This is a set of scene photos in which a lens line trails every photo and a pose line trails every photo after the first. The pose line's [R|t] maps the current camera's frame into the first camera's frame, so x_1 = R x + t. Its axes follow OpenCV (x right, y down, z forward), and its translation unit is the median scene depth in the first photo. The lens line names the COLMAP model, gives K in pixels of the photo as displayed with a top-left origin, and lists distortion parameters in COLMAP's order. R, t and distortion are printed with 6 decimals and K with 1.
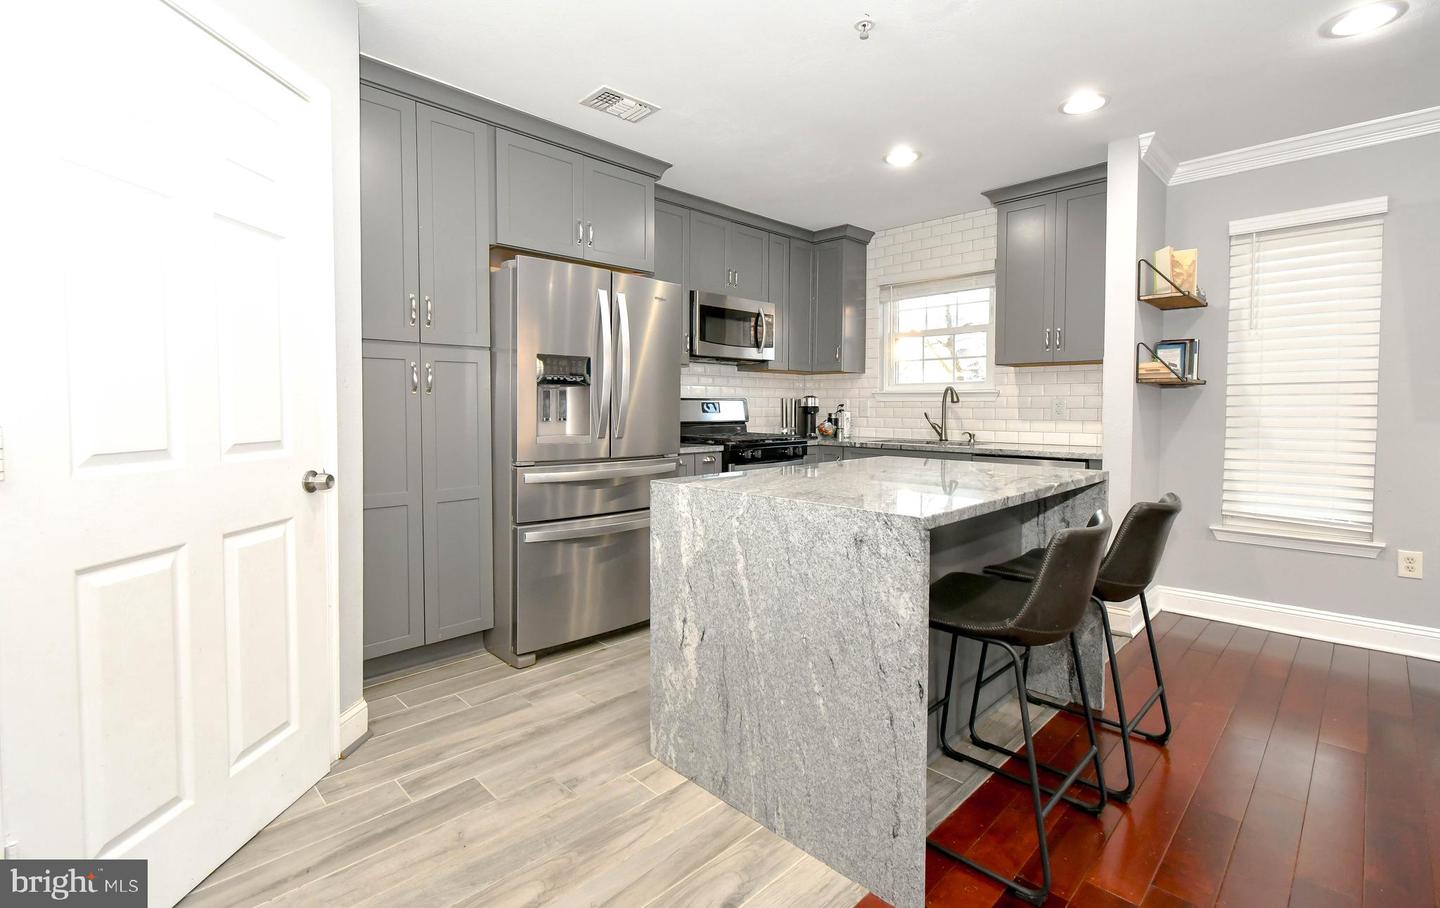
lens RADIAL K [[642.2, 0, 719.8], [0, 642.2, 421.3], [0, 0, 1]] dist [-0.002471, 0.000423]
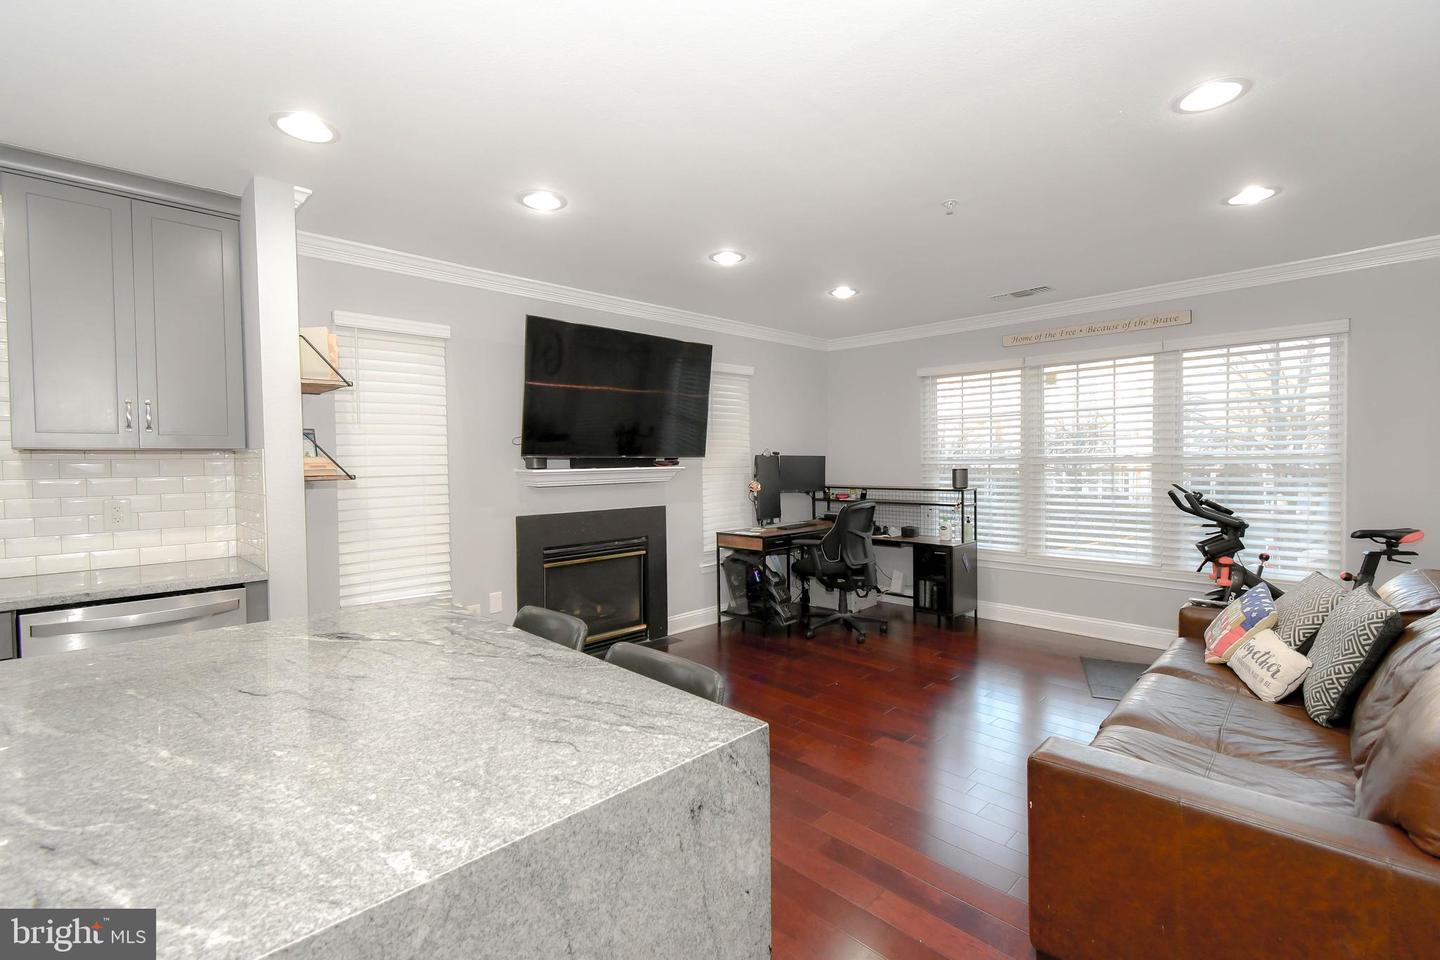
lens RADIAL K [[637.7, 0, 721.3], [0, 637.7, 474.1], [0, 0, 1]] dist [0.003013, -0.000943]
pose [[-0.005050, -0.021958, 0.999746, -0.184304], [0.036984, 0.999071, 0.022130, -0.069784], [-0.999303, 0.037086, -0.004234, 0.463943]]
